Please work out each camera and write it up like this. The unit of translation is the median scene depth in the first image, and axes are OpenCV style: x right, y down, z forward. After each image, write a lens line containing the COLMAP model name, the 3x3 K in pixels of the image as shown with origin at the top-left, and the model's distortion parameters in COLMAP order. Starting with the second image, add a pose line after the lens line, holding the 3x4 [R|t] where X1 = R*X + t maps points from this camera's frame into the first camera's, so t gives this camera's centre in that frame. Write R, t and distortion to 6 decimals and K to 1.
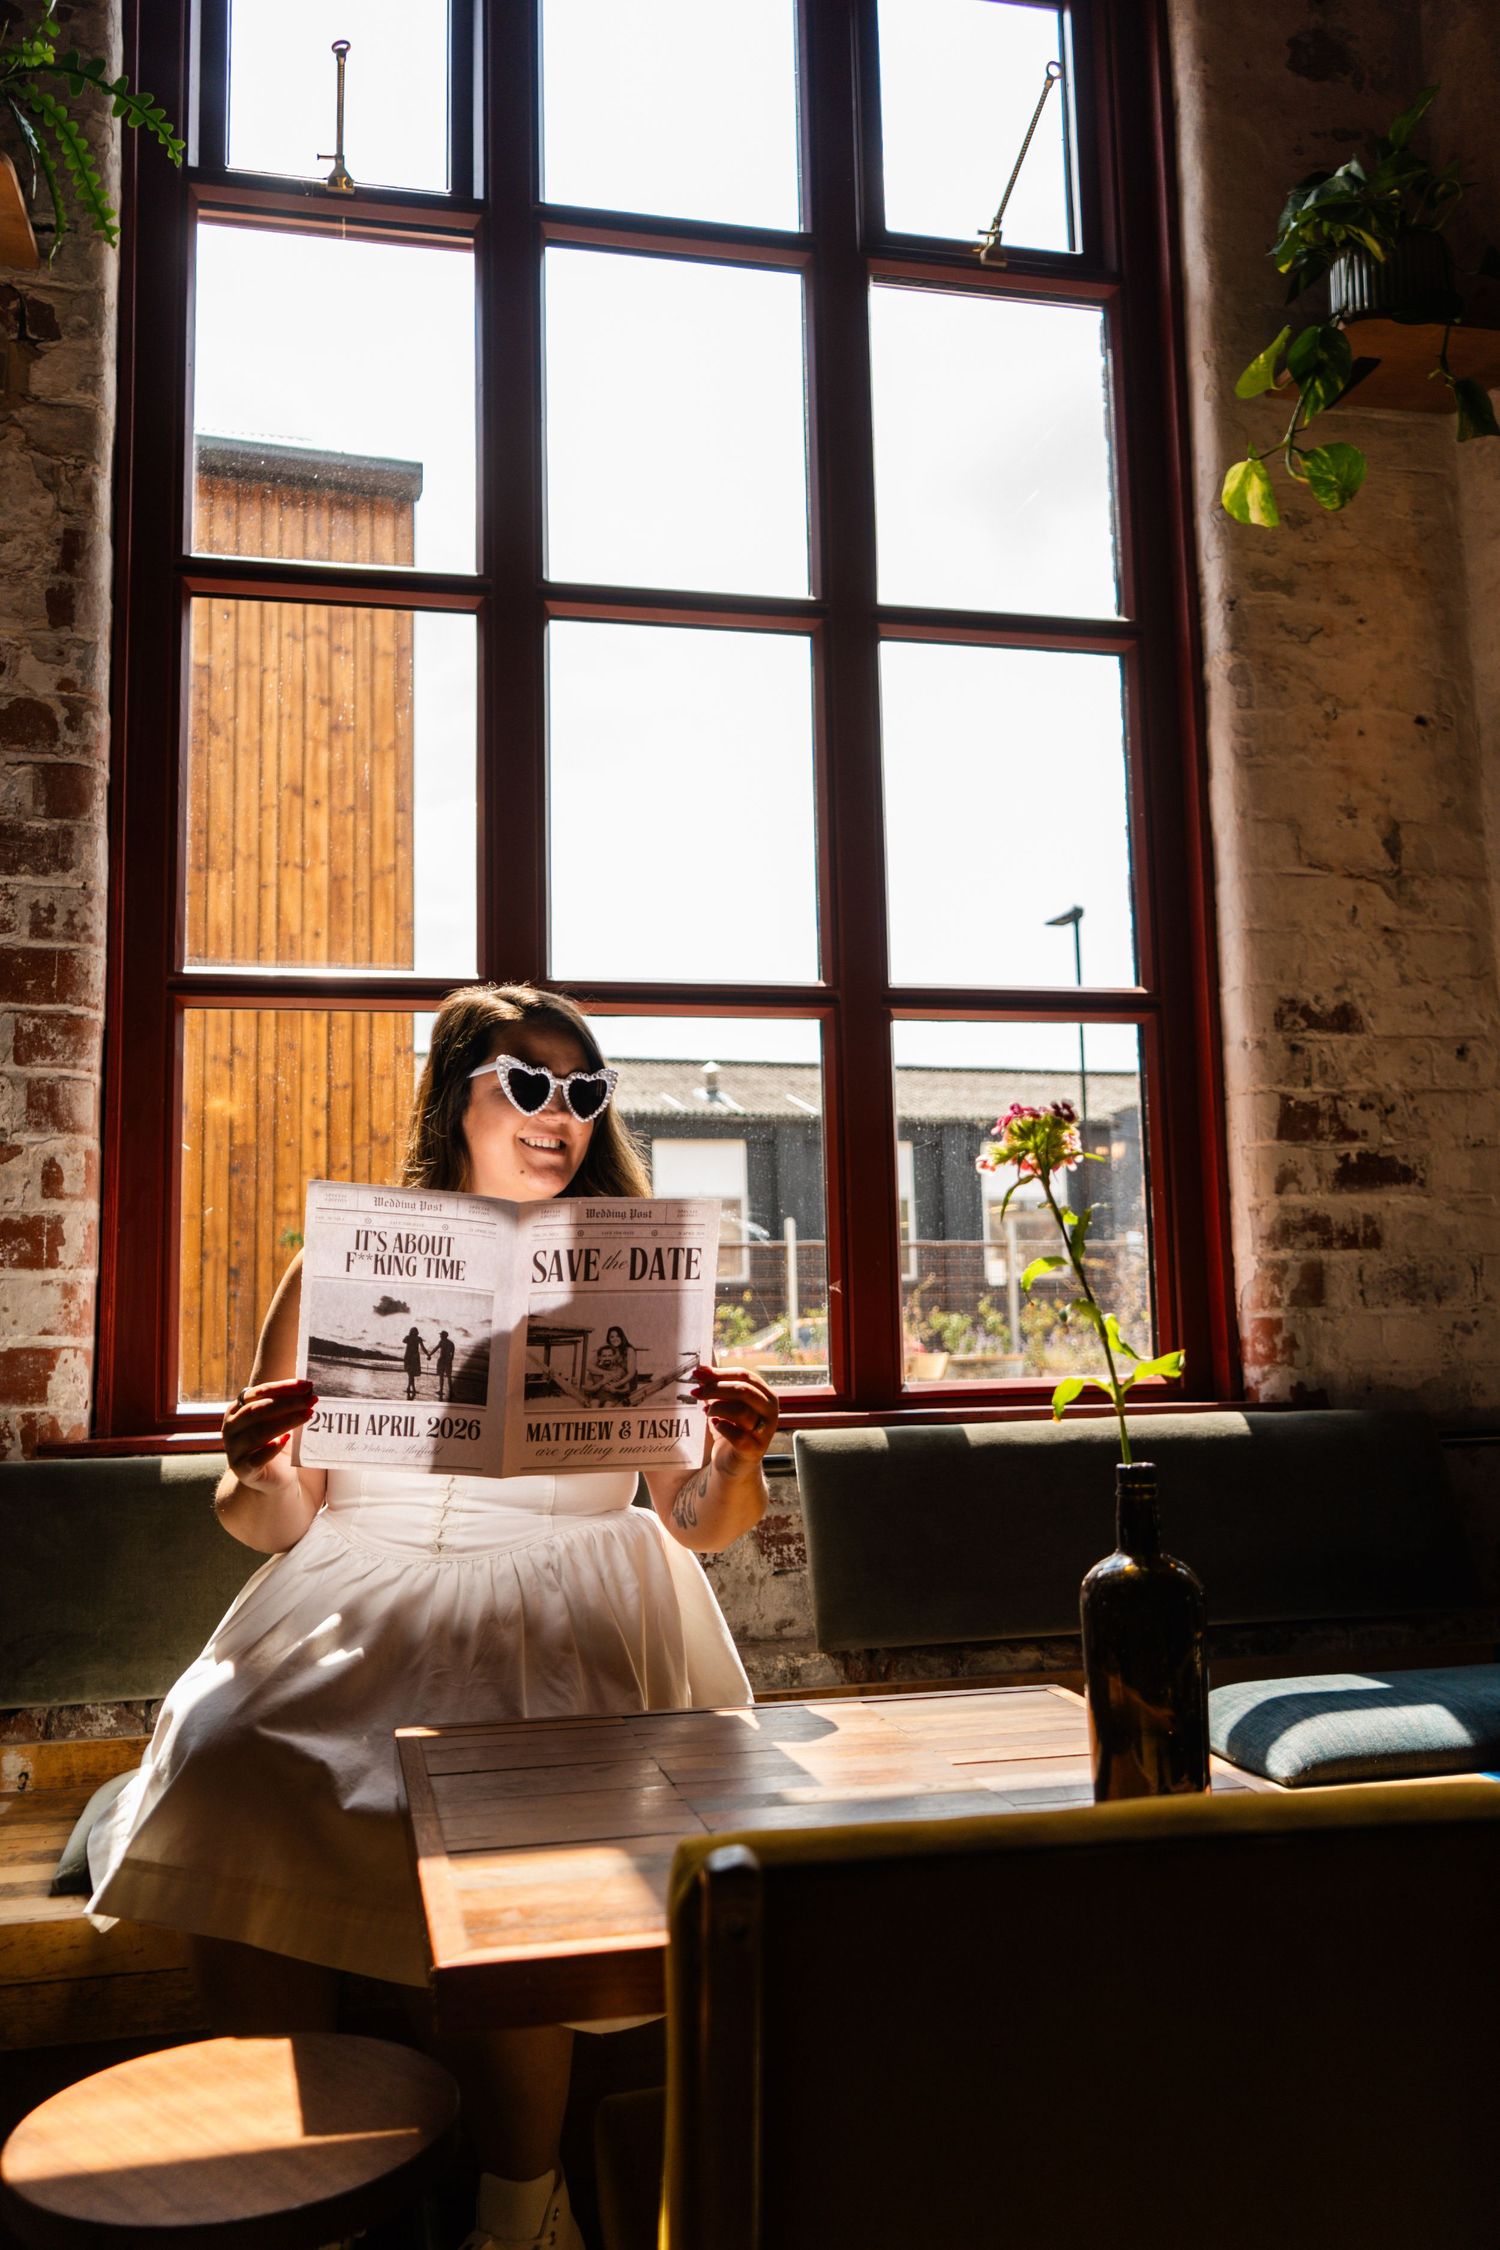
lens RADIAL K [[1795.4, 0, 771.0], [0, 1795.4, 1167.3], [0, 0, 1]] dist [-0.045123, 0.061451]
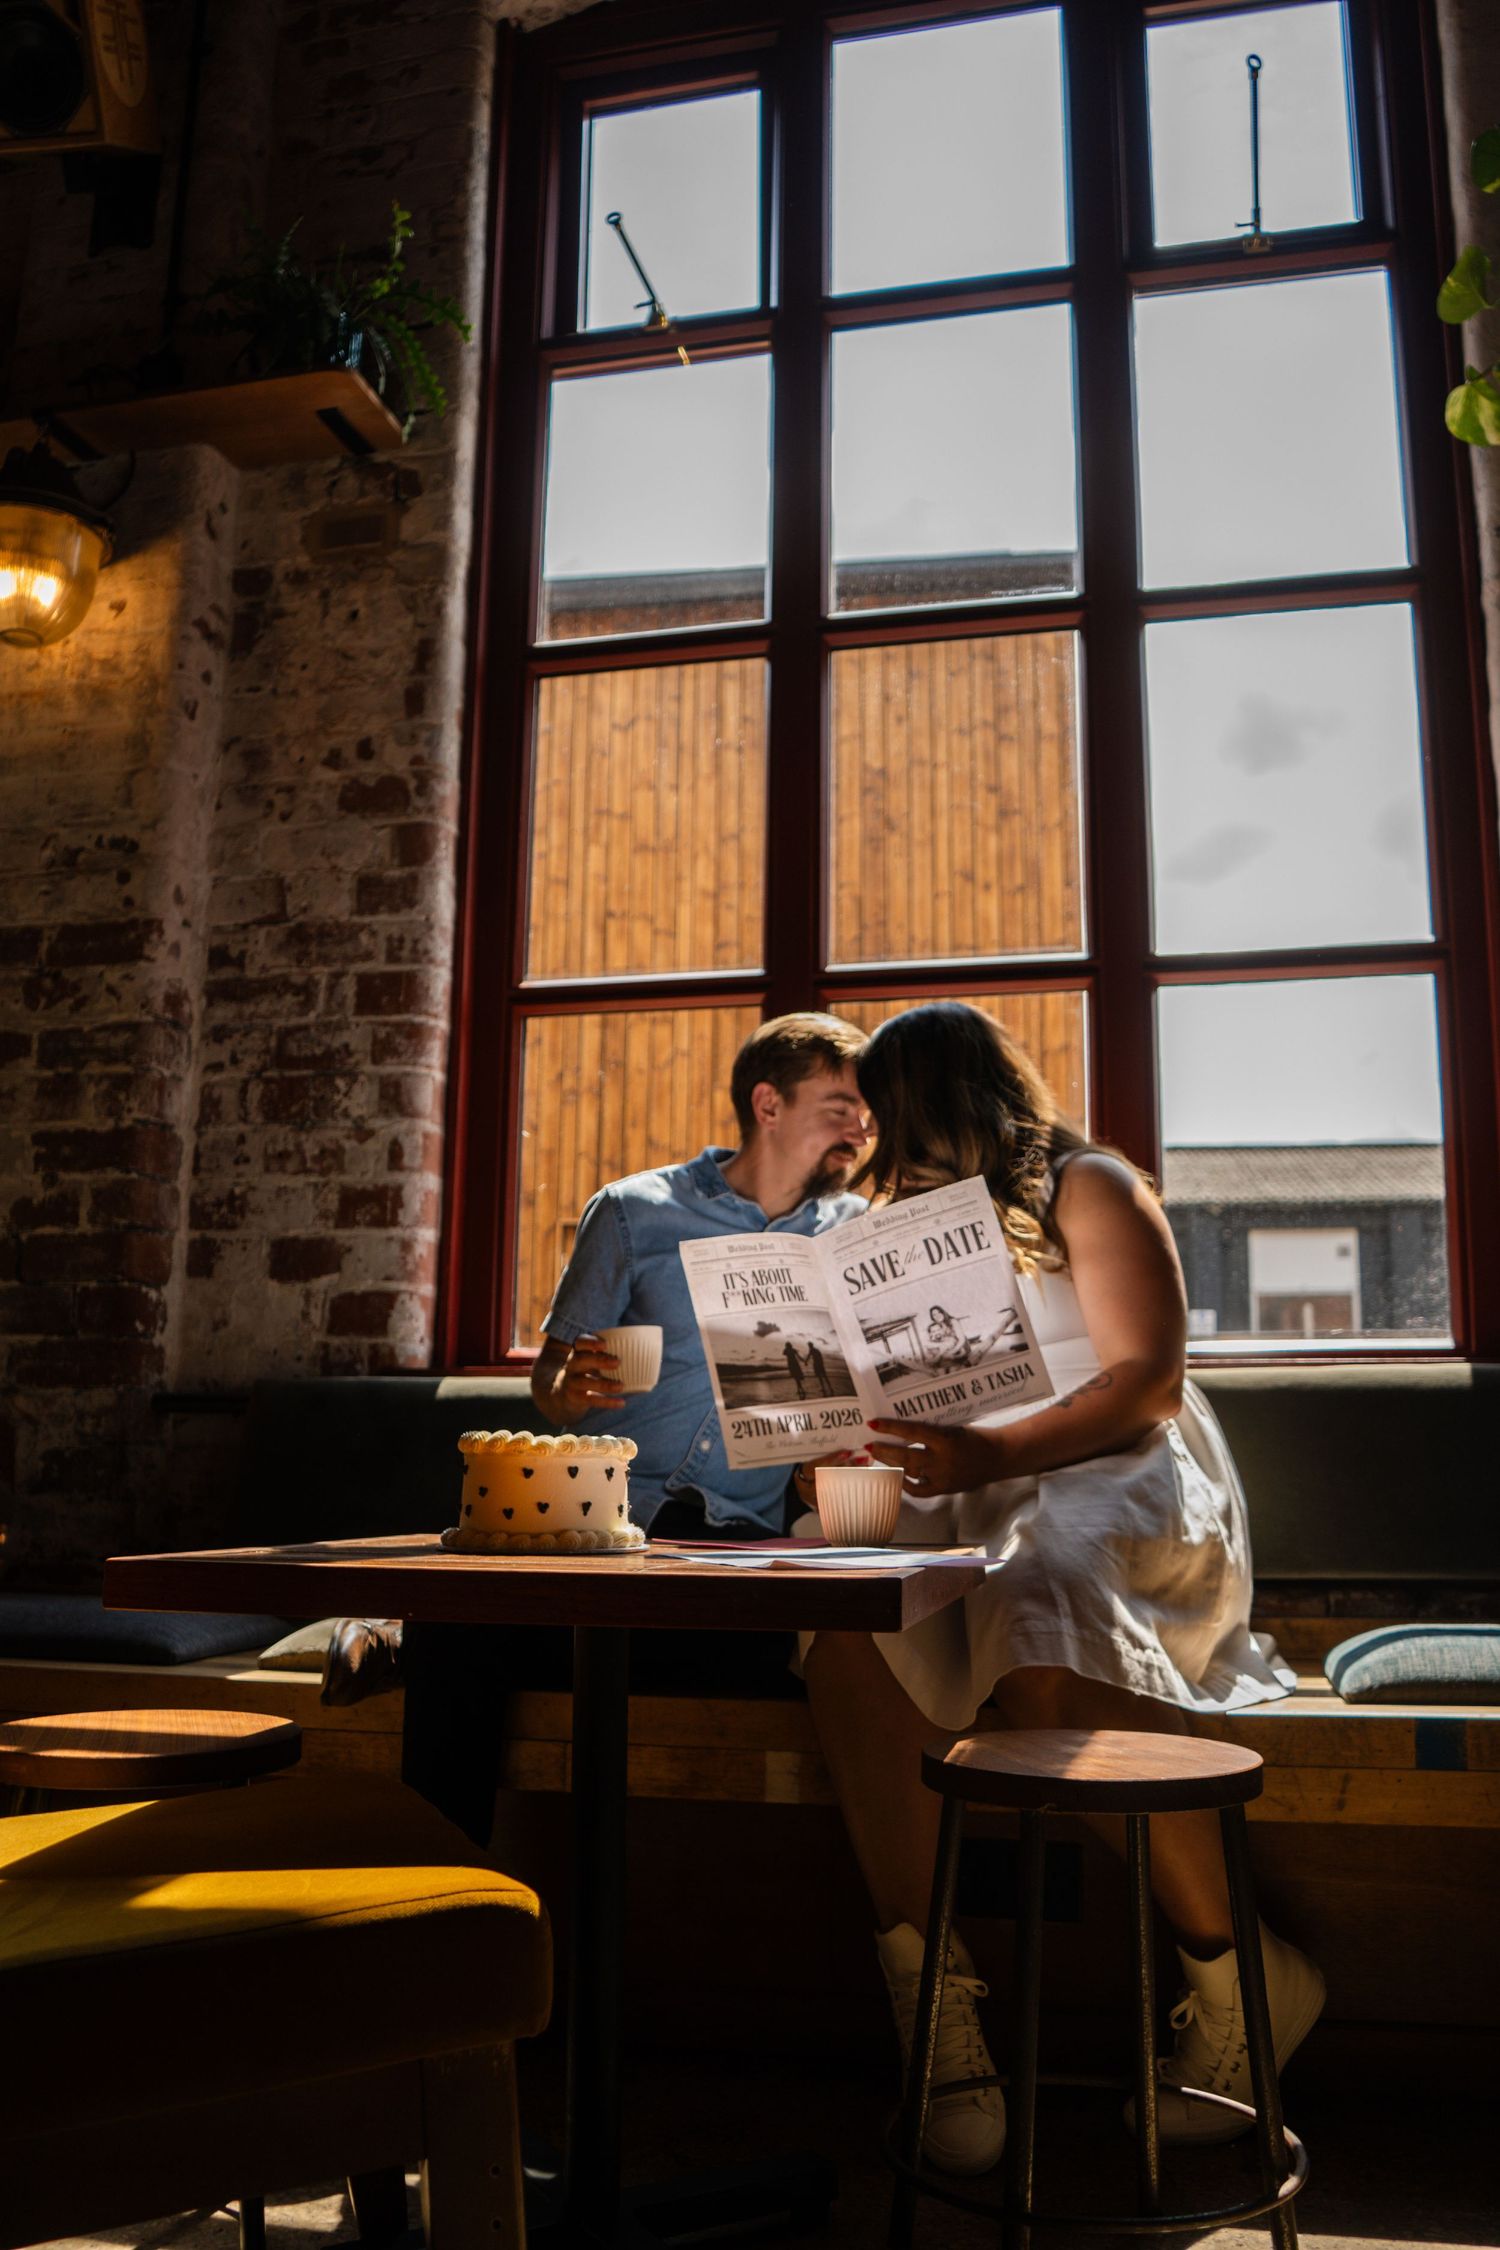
lens RADIAL K [[1795.4, 0, 744.6], [0, 1795.4, 1124.6], [0, 0, 1]] dist [-0.045123, 0.061451]
pose [[0.907827, -0.045895, -0.416827, 0.288010], [0.016360, 0.997112, -0.074156, 0.070388], [0.419026, 0.060501, 0.905956, -0.019898]]
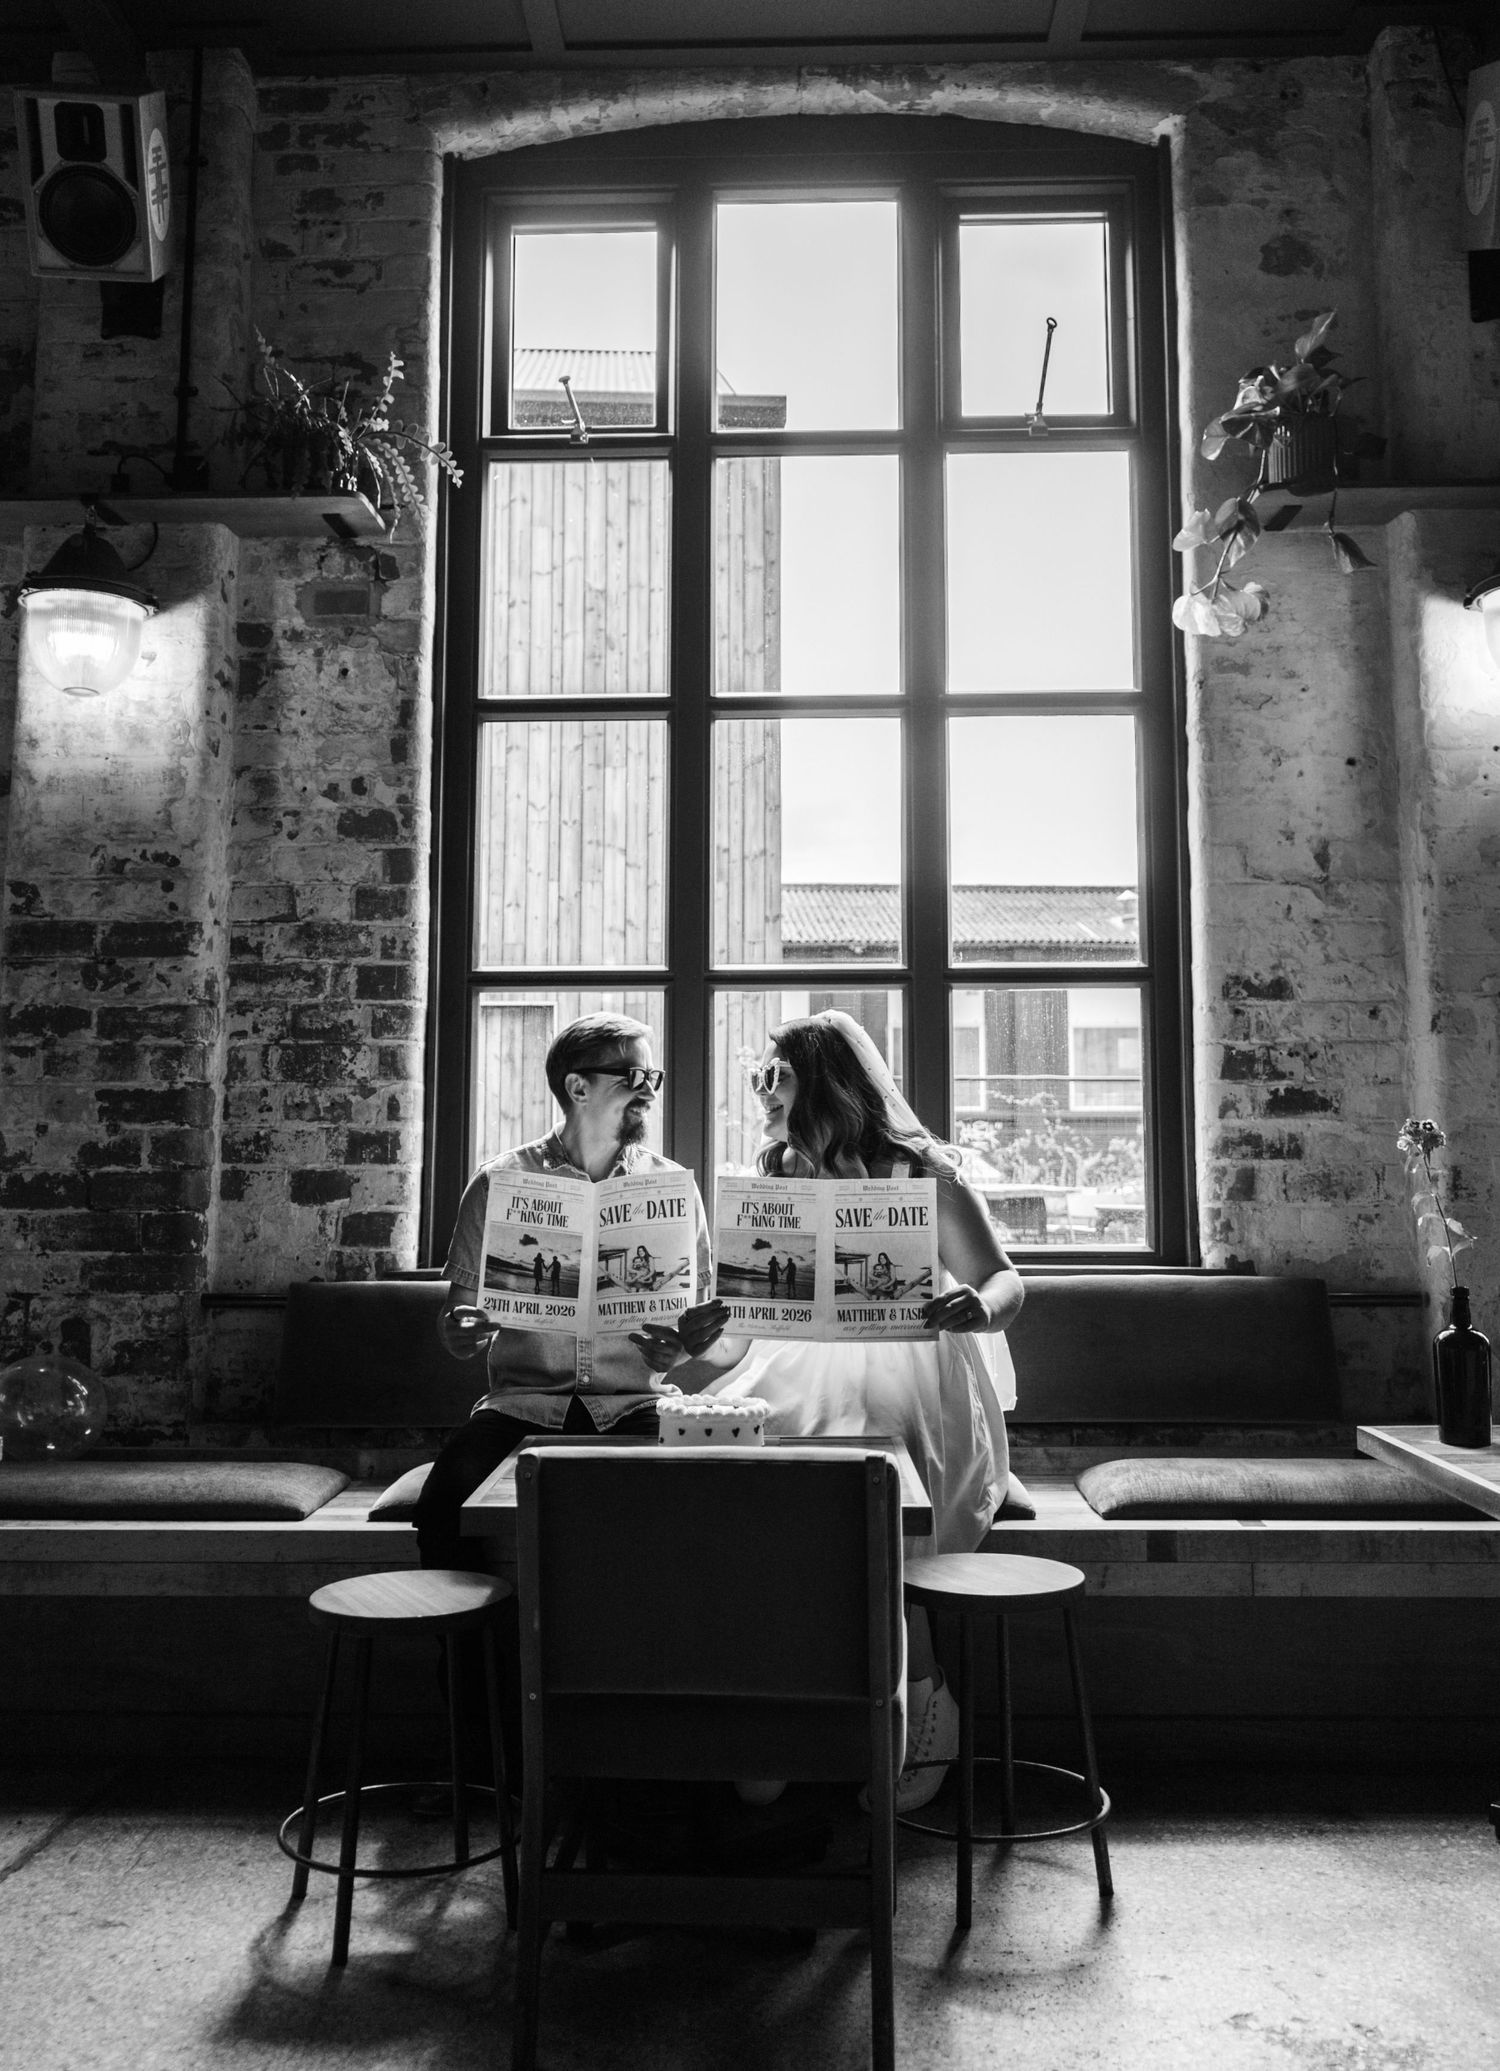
lens RADIAL K [[1713.6, 0, 749.3], [0, 1713.6, 997.3], [0, 0, 1]] dist [0.036199, 0.015604]
pose [[0.971149, -0.004720, -0.238429, 0.246648], [0.004425, 0.999989, -0.001774, -0.078212], [0.238434, 0.000667, 0.971158, -0.382164]]
